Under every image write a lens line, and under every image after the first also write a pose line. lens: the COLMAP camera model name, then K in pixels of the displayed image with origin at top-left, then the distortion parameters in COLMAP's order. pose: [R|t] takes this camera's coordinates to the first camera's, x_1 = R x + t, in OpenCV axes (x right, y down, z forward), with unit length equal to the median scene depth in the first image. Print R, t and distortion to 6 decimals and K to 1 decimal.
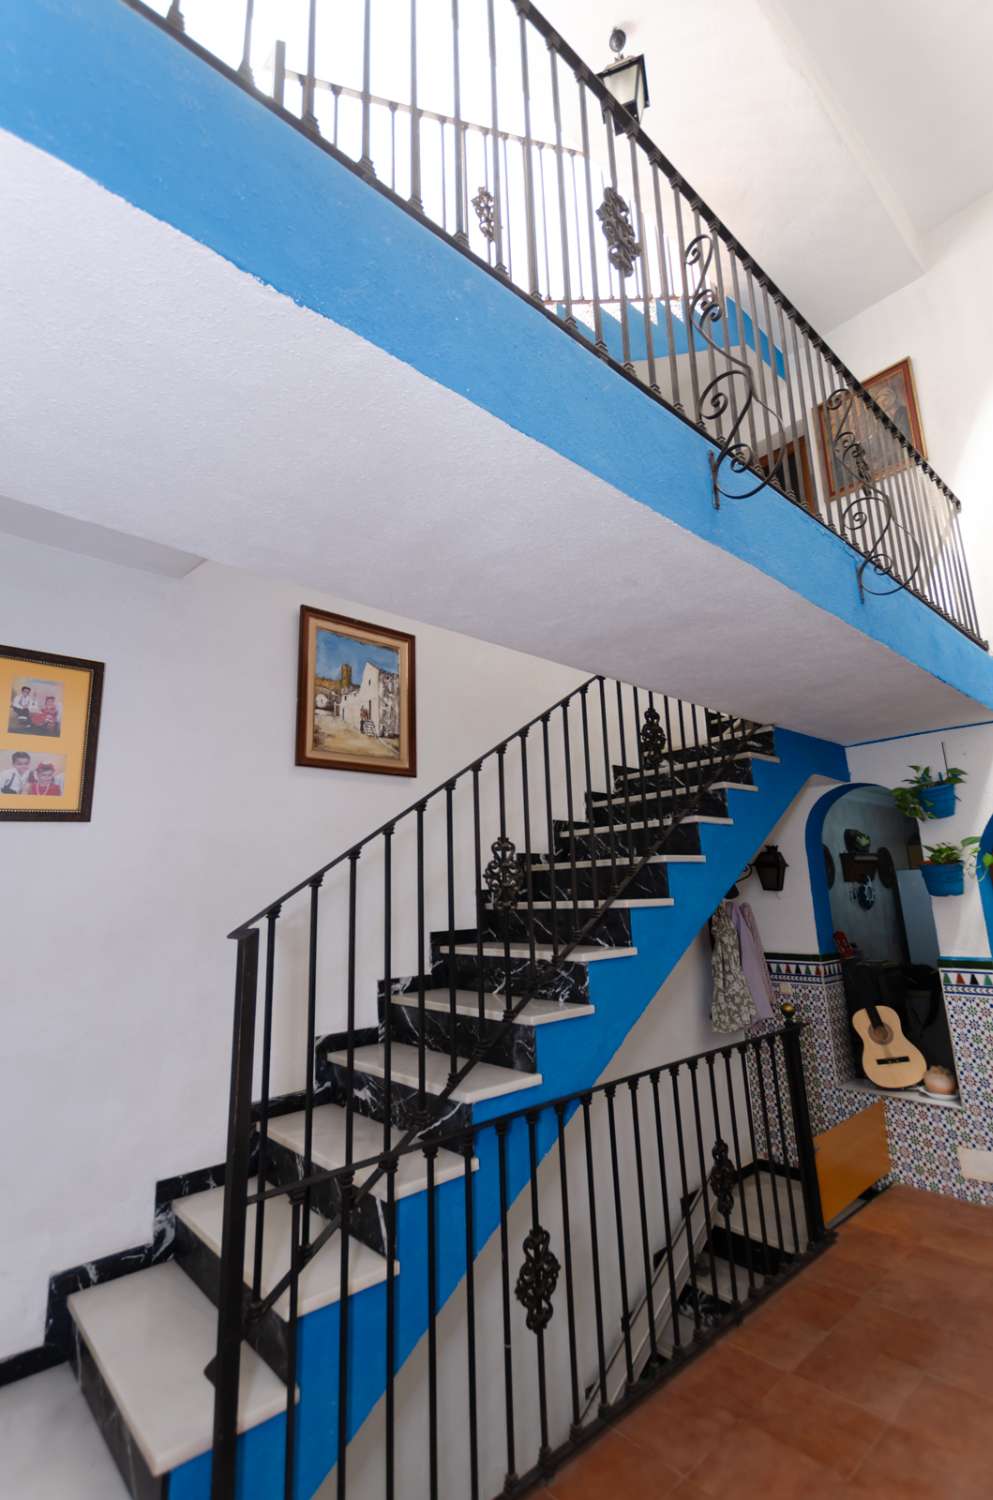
lens RADIAL K [[682.5, 0, 496.5], [0, 682.5, 750.0], [0, 0, 1]] dist [0.026371, -0.015795]
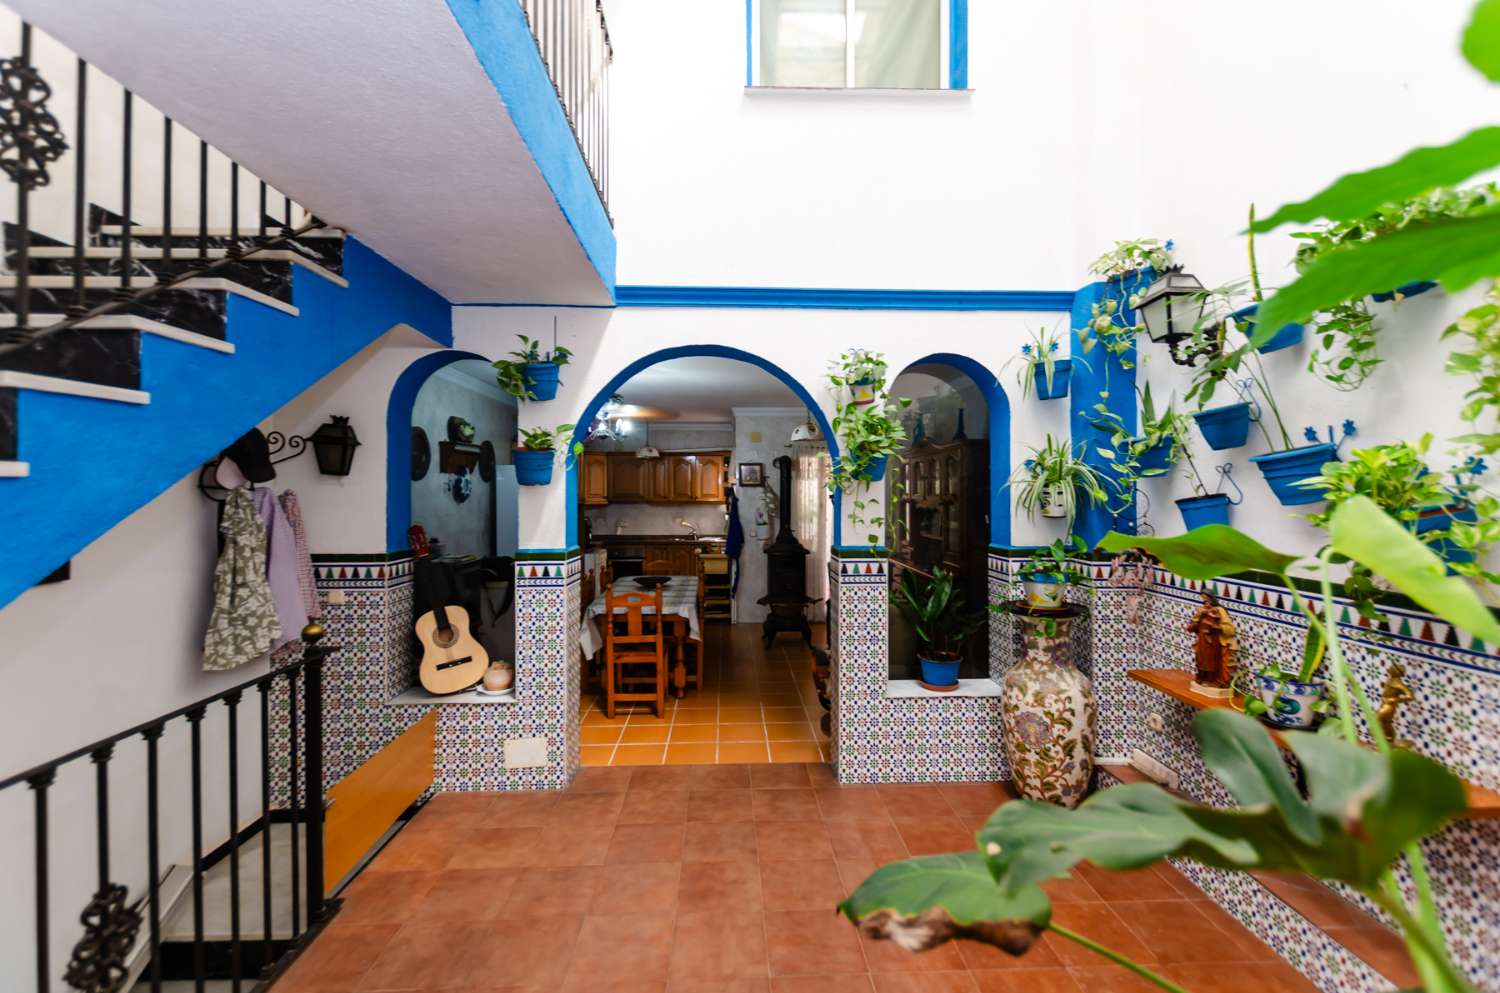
lens RADIAL K [[644.8, 0, 744.5], [0, 644.8, 483.6], [0, 0, 1]] dist [-0.000475, -0.000662]
pose [[0.641469, 0.035928, 0.766307, 0.168264], [-0.181076, 0.977769, 0.105734, 0.065116], [-0.745472, -0.206585, 0.633714, 0.237787]]
